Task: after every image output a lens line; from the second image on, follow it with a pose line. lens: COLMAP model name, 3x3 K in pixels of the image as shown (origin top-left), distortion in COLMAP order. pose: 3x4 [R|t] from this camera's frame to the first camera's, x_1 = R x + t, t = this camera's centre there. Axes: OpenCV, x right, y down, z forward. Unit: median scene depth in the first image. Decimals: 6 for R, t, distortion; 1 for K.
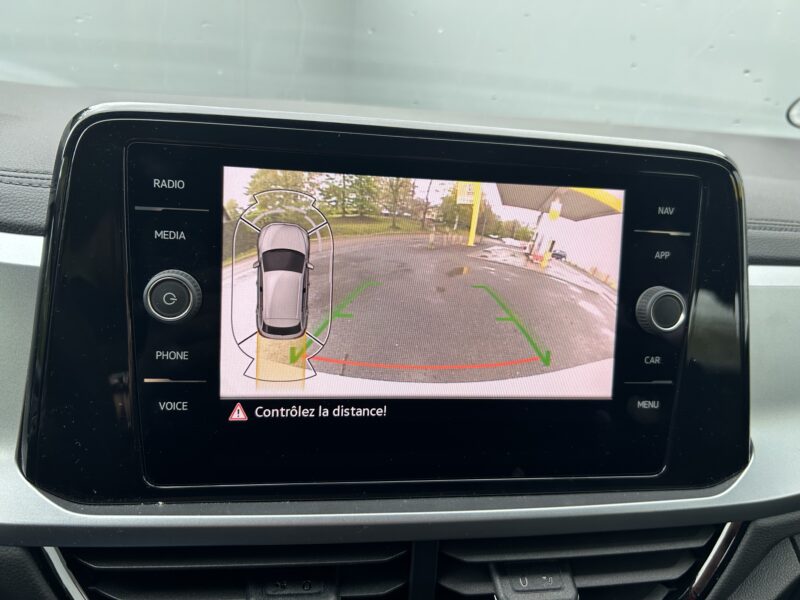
lens RADIAL K [[599.6, 0, 397.2], [0, 599.6, 303.2], [0, 0, 1]] dist [0.030754, -0.044584]
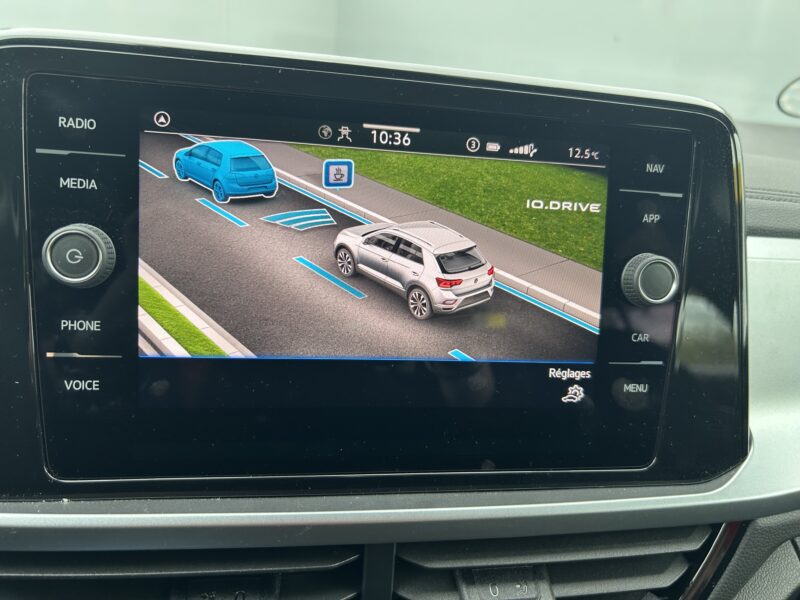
lens RADIAL K [[599.6, 0, 396.4], [0, 599.6, 297.1], [0, 0, 1]] dist [0.030754, -0.044584]
pose [[0.999848, 0.004209, 0.016890, 0.052901], [-0.003938, 0.999864, -0.016034, 0.053342], [-0.016955, 0.015965, 0.999729, 0.127190]]
